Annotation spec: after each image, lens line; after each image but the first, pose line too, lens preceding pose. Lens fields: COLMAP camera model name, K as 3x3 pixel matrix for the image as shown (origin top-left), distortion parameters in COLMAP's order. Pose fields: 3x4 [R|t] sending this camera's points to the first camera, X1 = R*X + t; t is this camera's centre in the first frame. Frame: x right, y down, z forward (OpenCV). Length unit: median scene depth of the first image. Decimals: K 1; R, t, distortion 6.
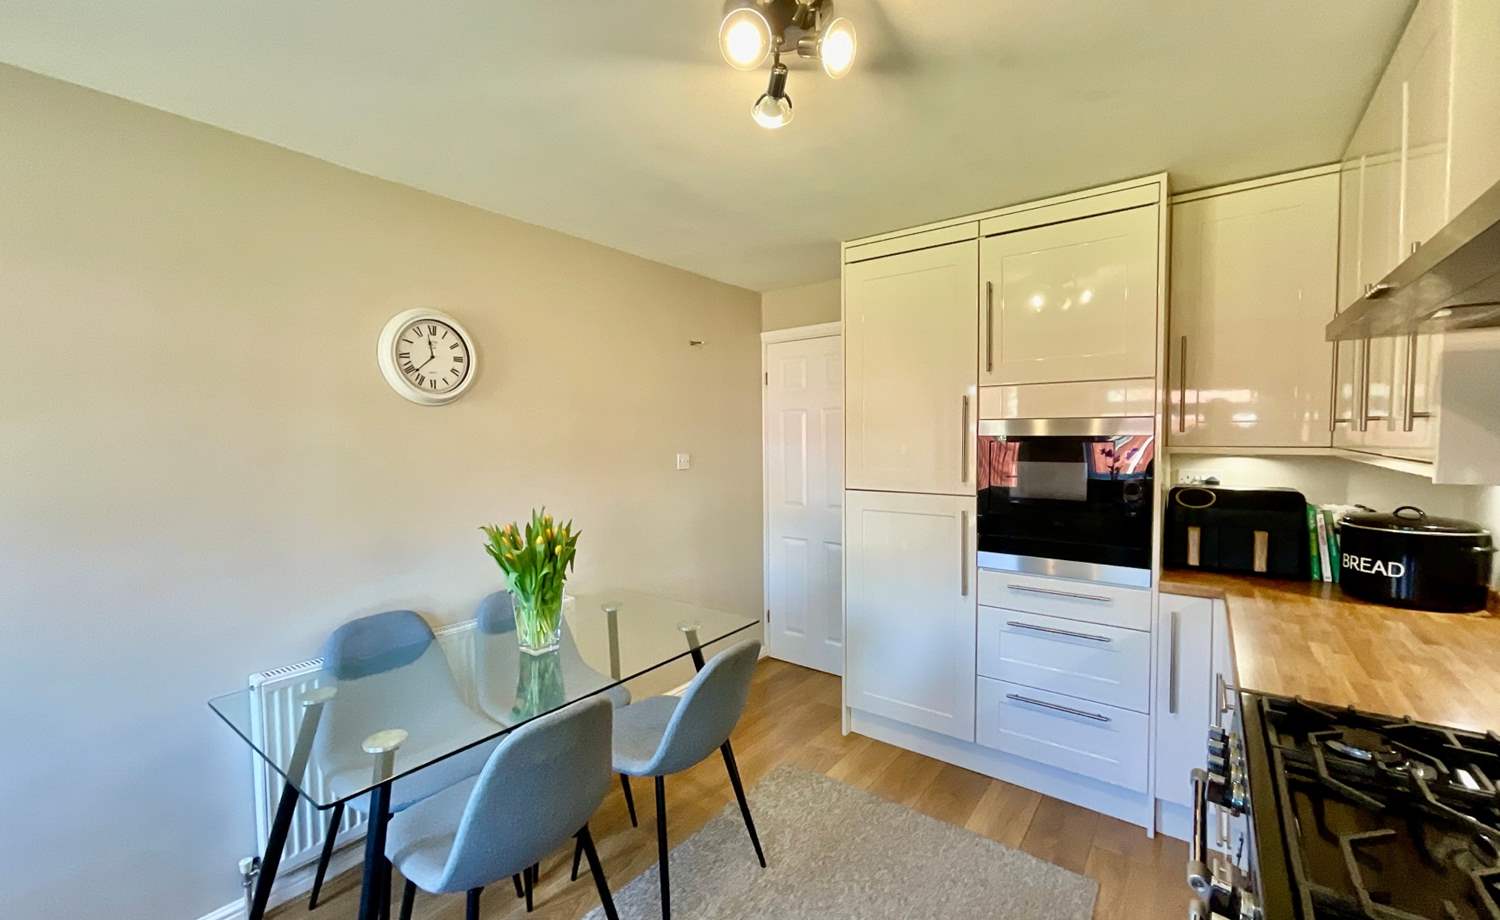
lens RADIAL K [[609.1, 0, 750.0], [0, 609.1, 460.0], [0, 0, 1]] dist [0.000217, 0.000271]
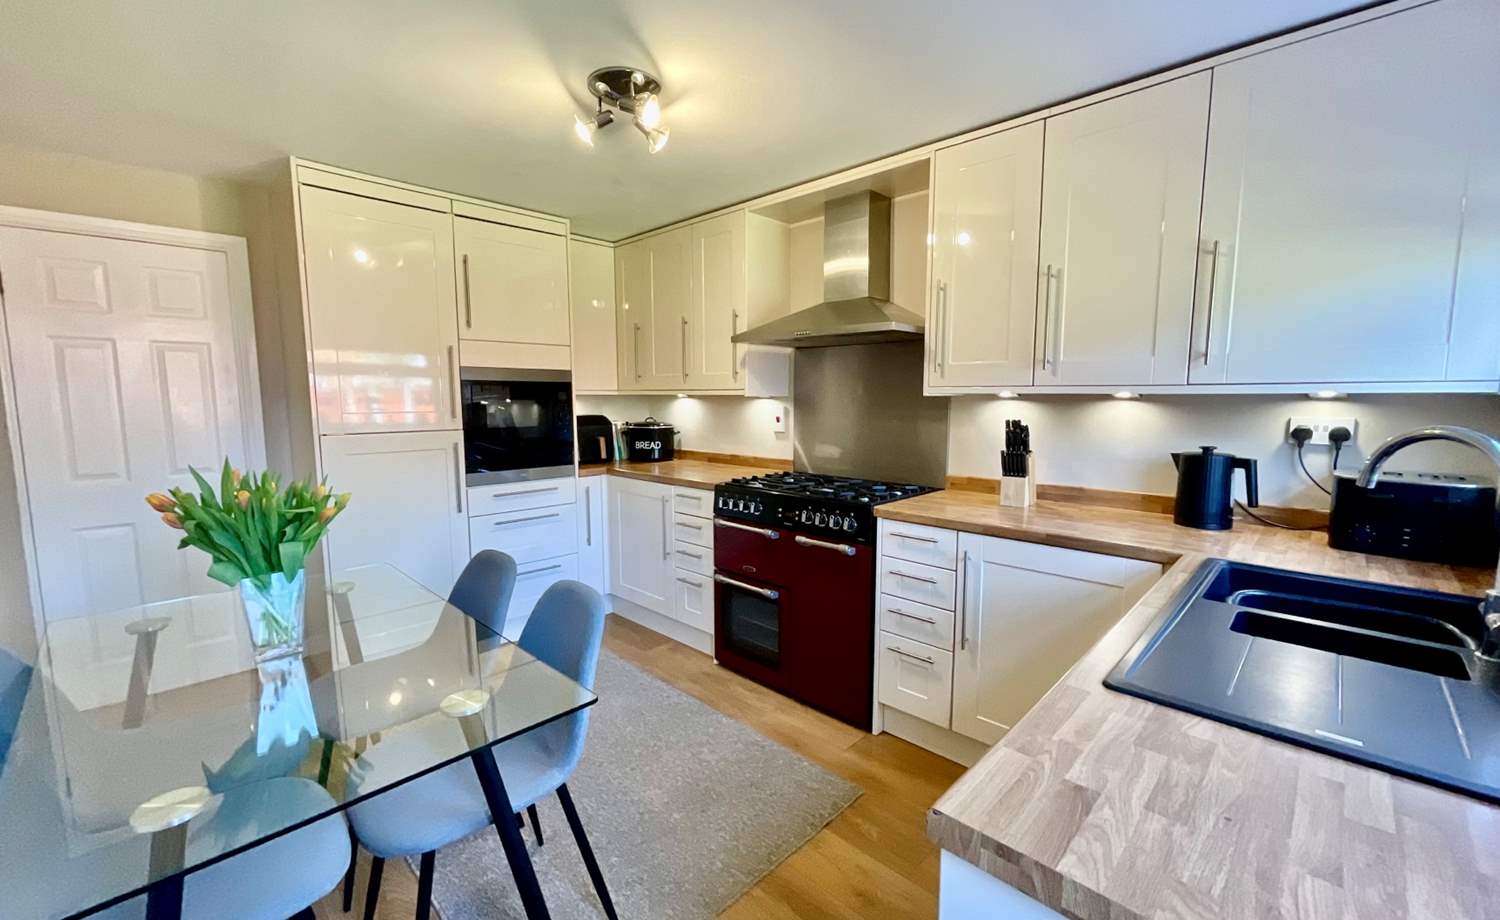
lens RADIAL K [[609.1, 0, 750.0], [0, 609.1, 460.0], [0, 0, 1]] dist [0.000217, 0.000271]
pose [[0.123171, -0.094110, 0.987913, -0.899400], [0.046548, 0.994945, 0.088977, 0.044048], [-0.991293, 0.035026, 0.126929, 0.323586]]
